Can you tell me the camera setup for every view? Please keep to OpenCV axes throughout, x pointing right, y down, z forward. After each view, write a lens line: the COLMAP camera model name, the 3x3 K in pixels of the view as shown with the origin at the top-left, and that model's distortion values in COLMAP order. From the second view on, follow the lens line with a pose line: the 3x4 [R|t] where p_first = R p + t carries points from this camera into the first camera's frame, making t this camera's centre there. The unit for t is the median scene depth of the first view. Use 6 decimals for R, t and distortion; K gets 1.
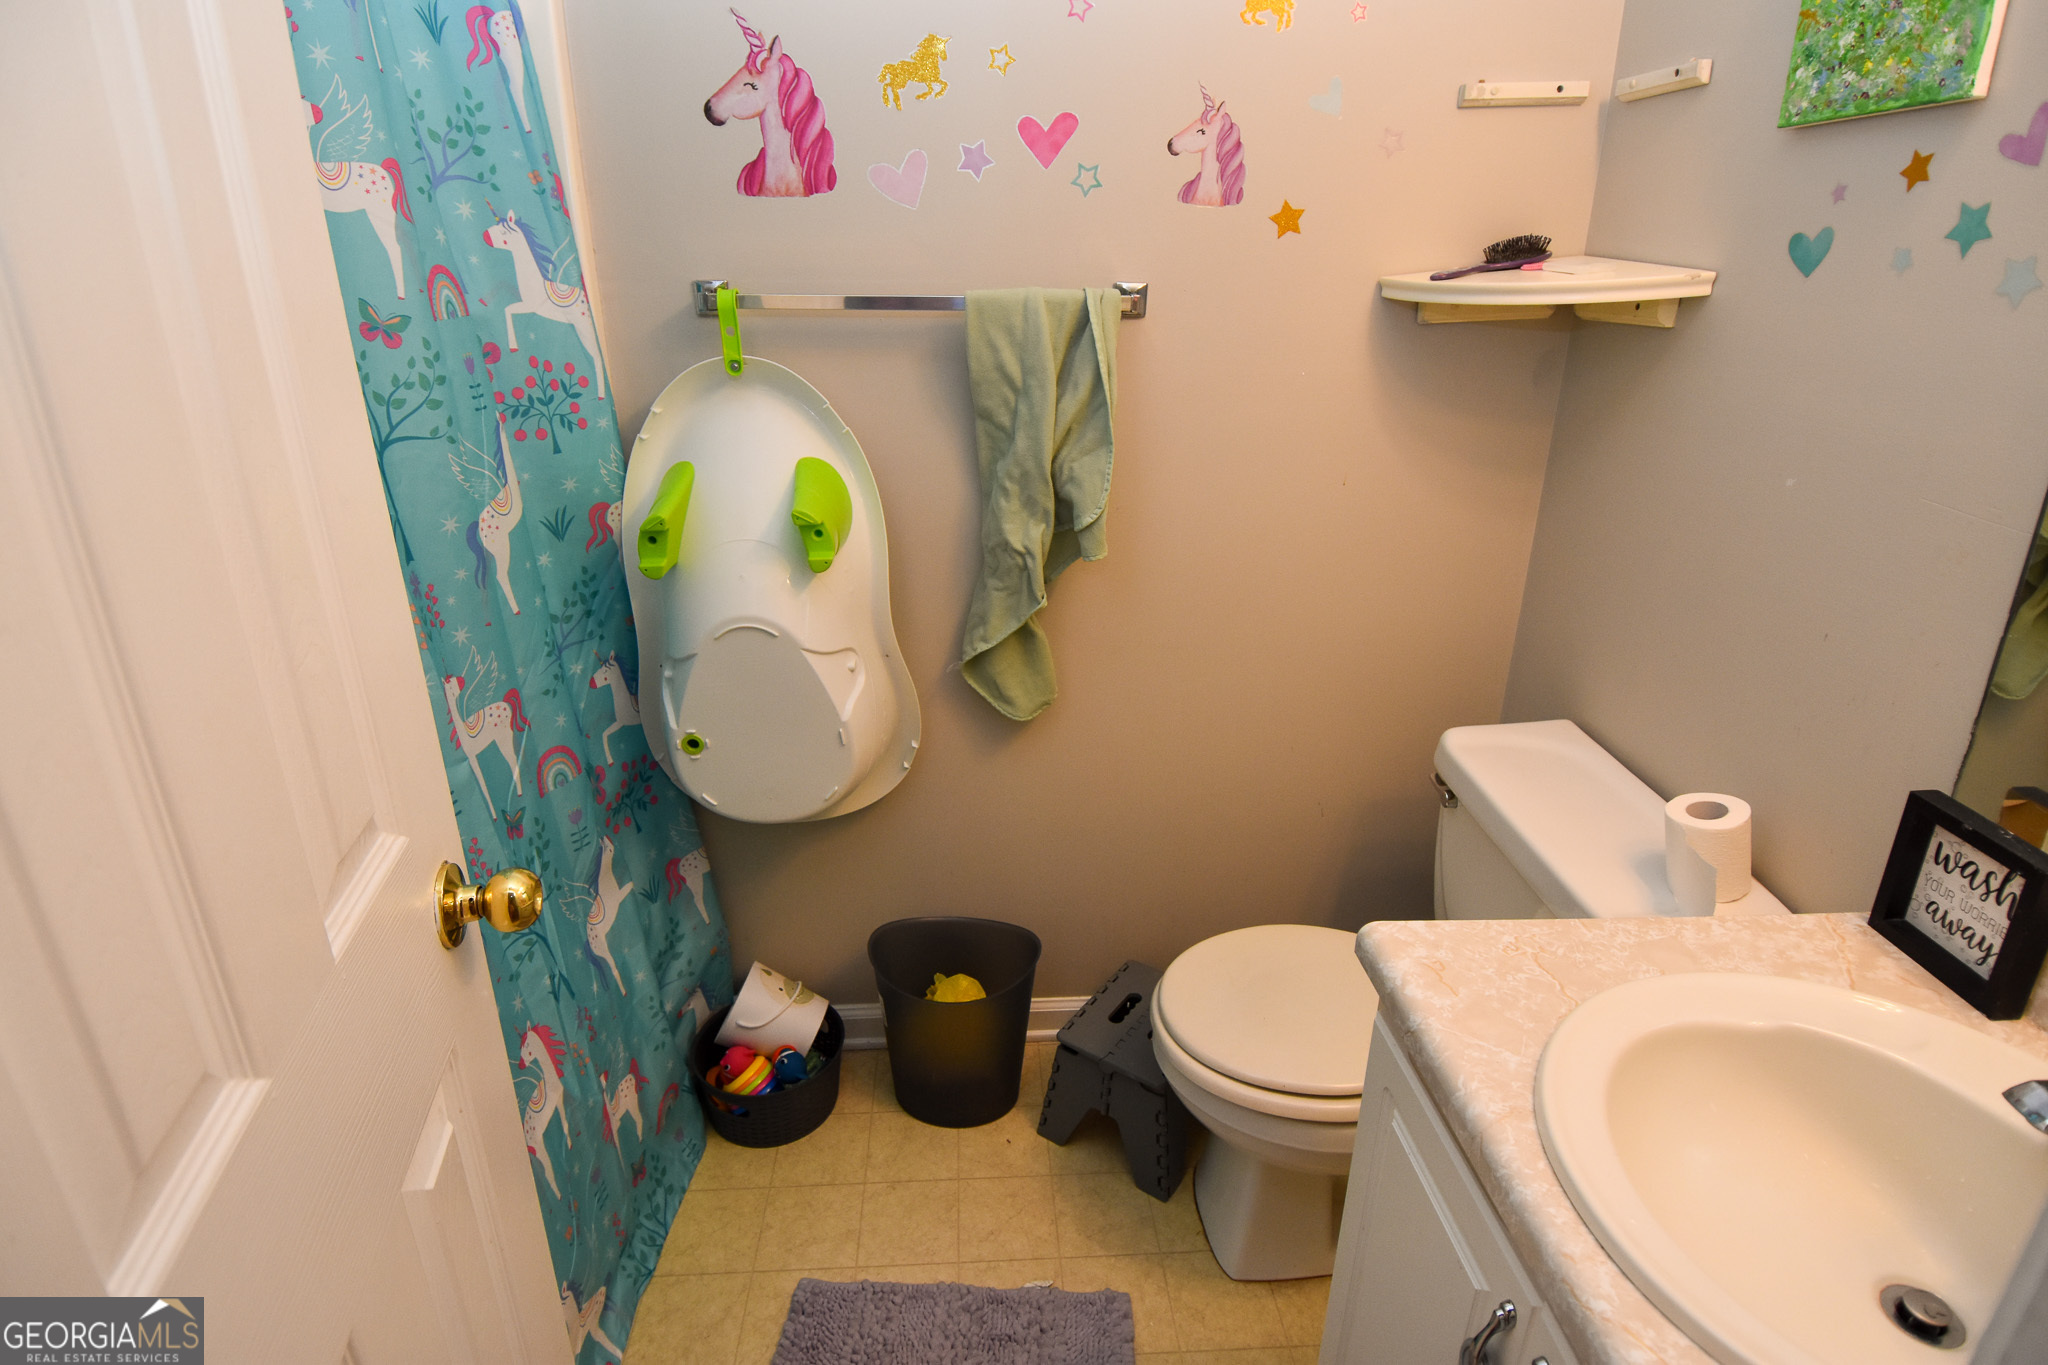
lens RADIAL K [[1062.1, 0, 1016.4], [0, 1062.1, 668.6], [0, 0, 1]] dist [0.047260, -0.054660]
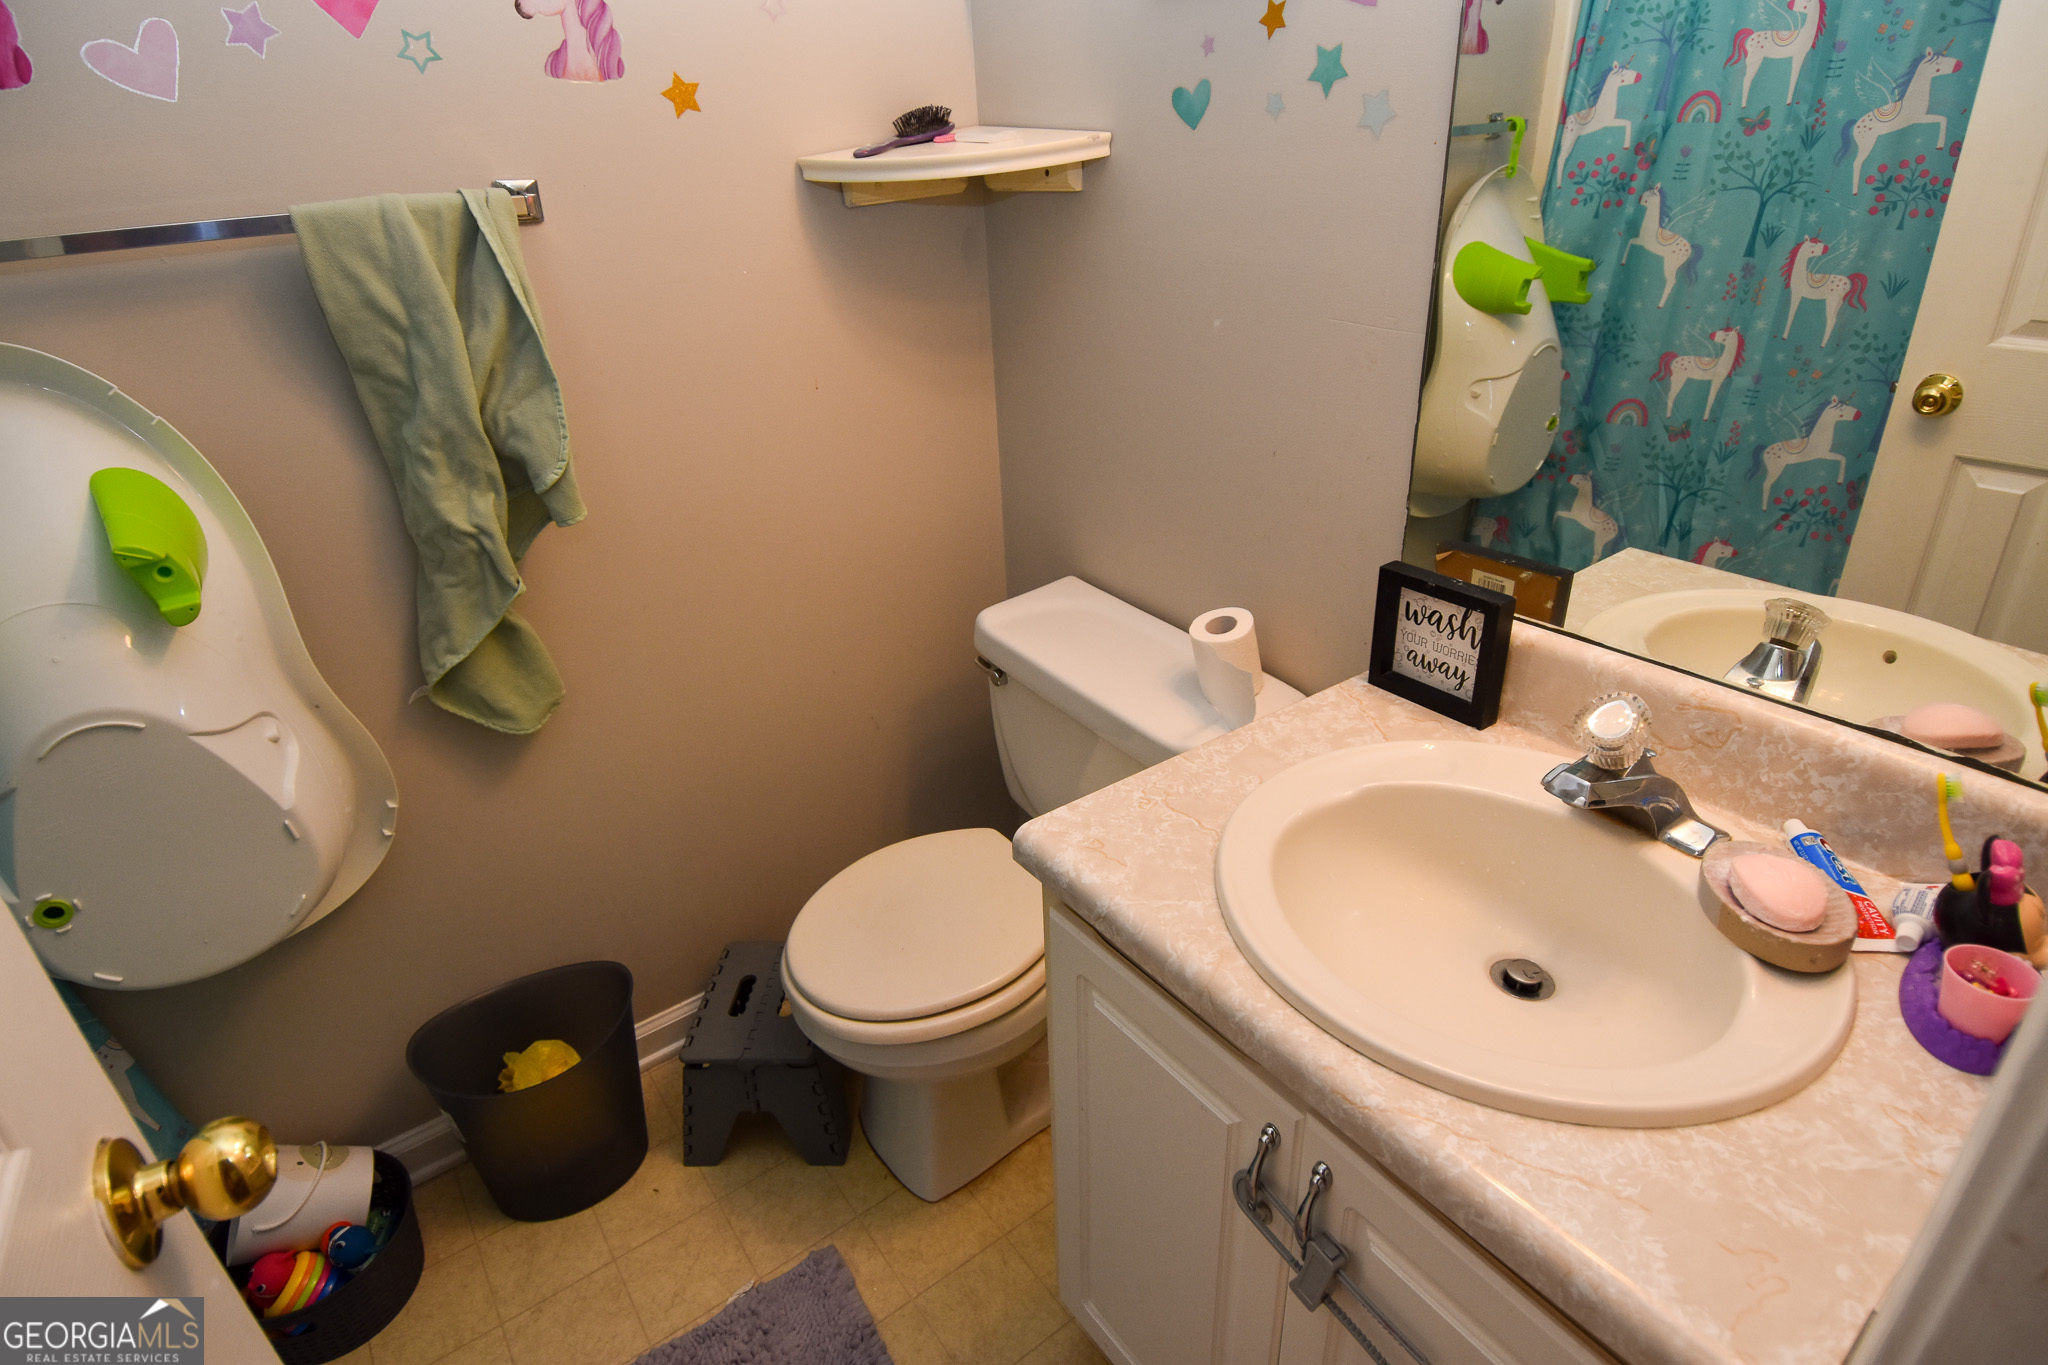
lens RADIAL K [[1062.1, 0, 1016.4], [0, 1062.1, 668.6], [0, 0, 1]] dist [0.047260, -0.054660]
pose [[0.837156, -0.280474, 0.469579, -0.061963], [0.242360, 0.959852, 0.141233, -0.027656], [-0.490338, -0.004427, 0.871521, 0.101028]]
